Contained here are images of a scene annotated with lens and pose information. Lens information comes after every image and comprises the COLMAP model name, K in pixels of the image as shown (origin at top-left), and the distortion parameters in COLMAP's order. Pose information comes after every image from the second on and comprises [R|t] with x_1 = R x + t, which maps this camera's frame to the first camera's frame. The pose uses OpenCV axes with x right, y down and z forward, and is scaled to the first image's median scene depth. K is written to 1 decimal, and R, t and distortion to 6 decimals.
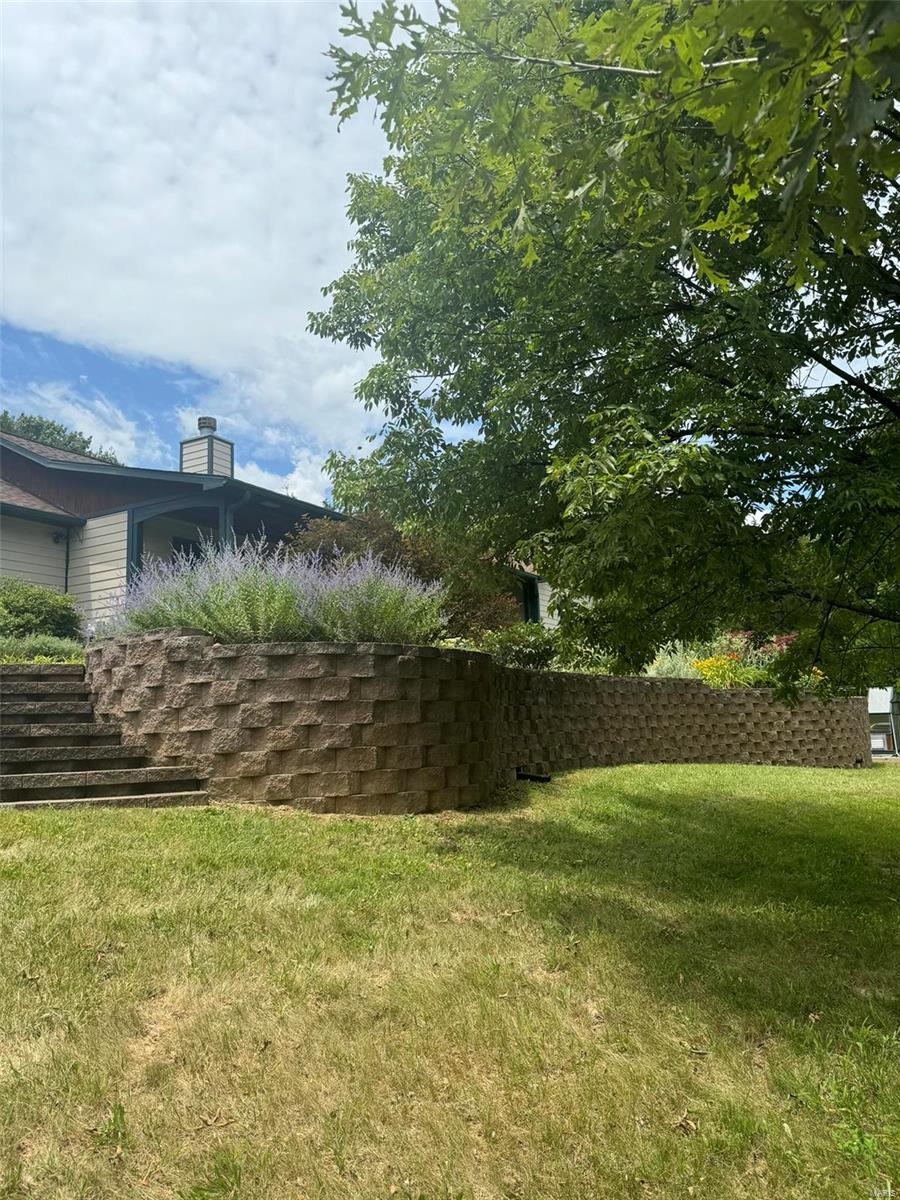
lens RADIAL K [[848.8, 0, 450.0], [0, 848.8, 600.0], [0, 0, 1]] dist [0.266770, -0.489722]
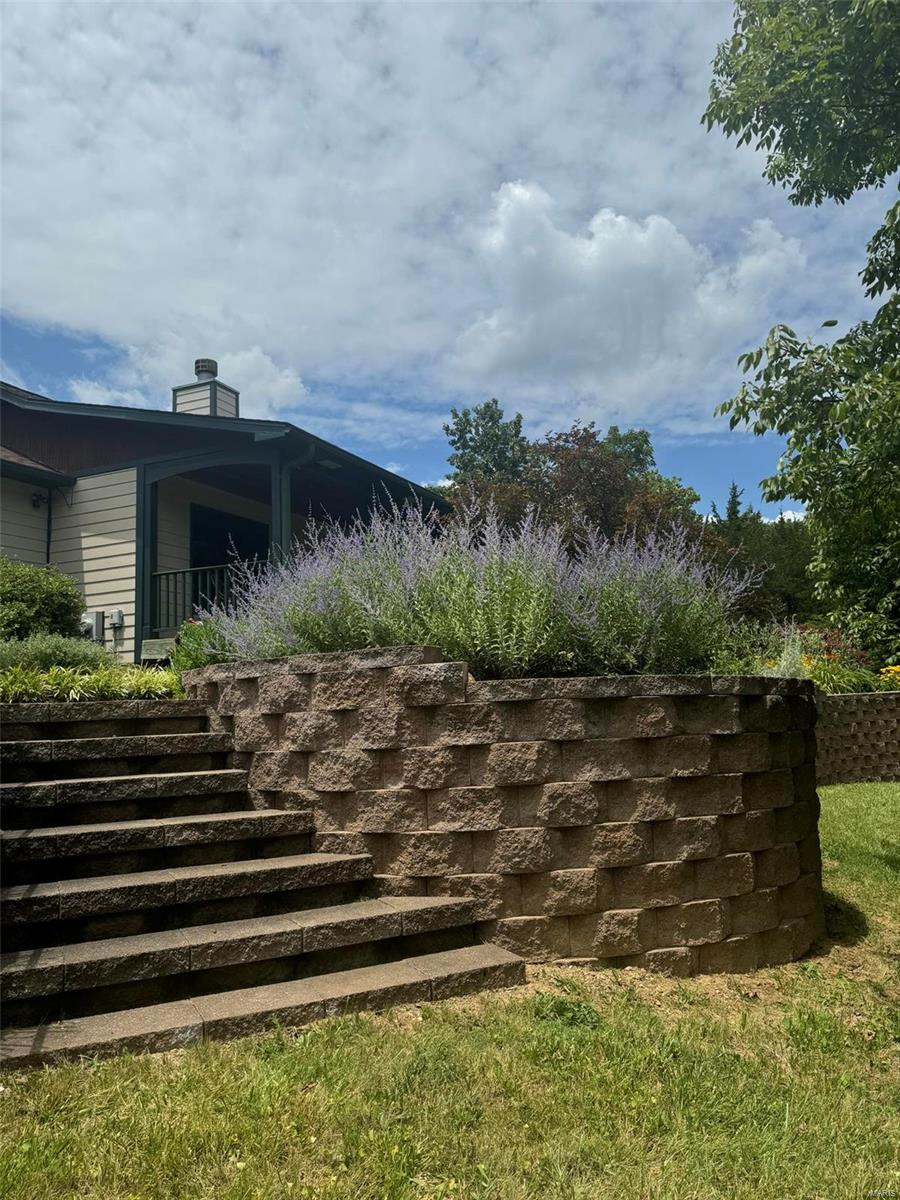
lens RADIAL K [[818.0, 0, 450.0], [0, 818.0, 600.0], [0, 0, 1]] dist [0.117905, -0.190831]
pose [[0.991526, 0.012783, 0.129276, -0.357309], [-0.015628, 0.999657, 0.021017, -0.010388], [-0.128963, -0.022859, 0.991386, 0.454005]]
